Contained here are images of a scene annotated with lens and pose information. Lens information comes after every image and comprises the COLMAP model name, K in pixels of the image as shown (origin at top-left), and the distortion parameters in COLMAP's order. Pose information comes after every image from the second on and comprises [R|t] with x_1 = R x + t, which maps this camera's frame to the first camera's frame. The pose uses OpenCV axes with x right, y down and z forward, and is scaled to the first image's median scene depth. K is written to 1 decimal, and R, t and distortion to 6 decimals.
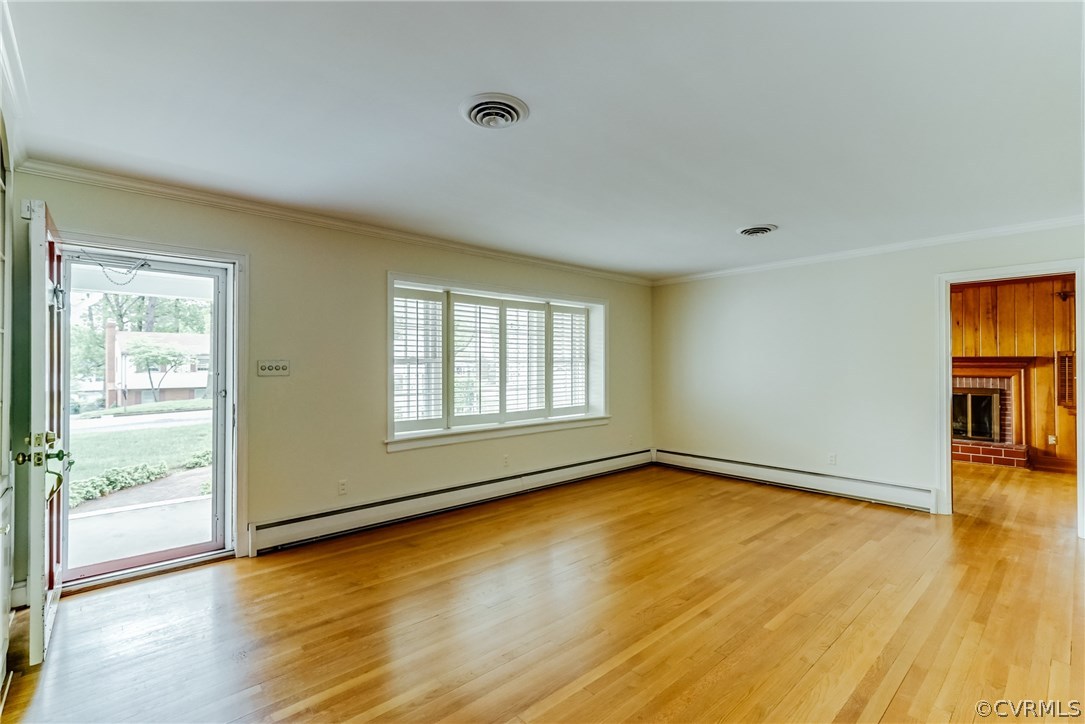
lens RADIAL K [[494.7, 0, 541.9], [0, 494.7, 362.9], [0, 0, 1]] dist [-0.001070, 0.000258]
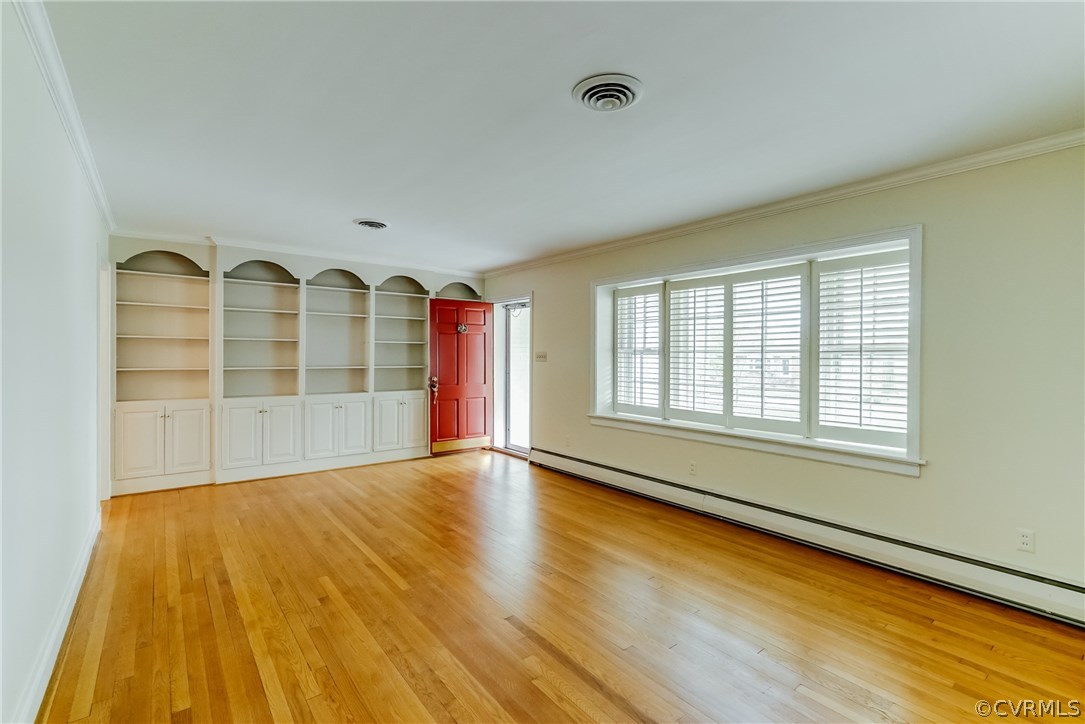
lens RADIAL K [[494.7, 0, 541.5], [0, 494.7, 358.7], [0, 0, 1]] dist [-0.001070, 0.000258]
pose [[-0.081363, 0.007451, -0.996657, 0.753317], [-0.002336, 0.999968, 0.007667, 0.003264], [0.996682, 0.002952, -0.081343, 0.767396]]
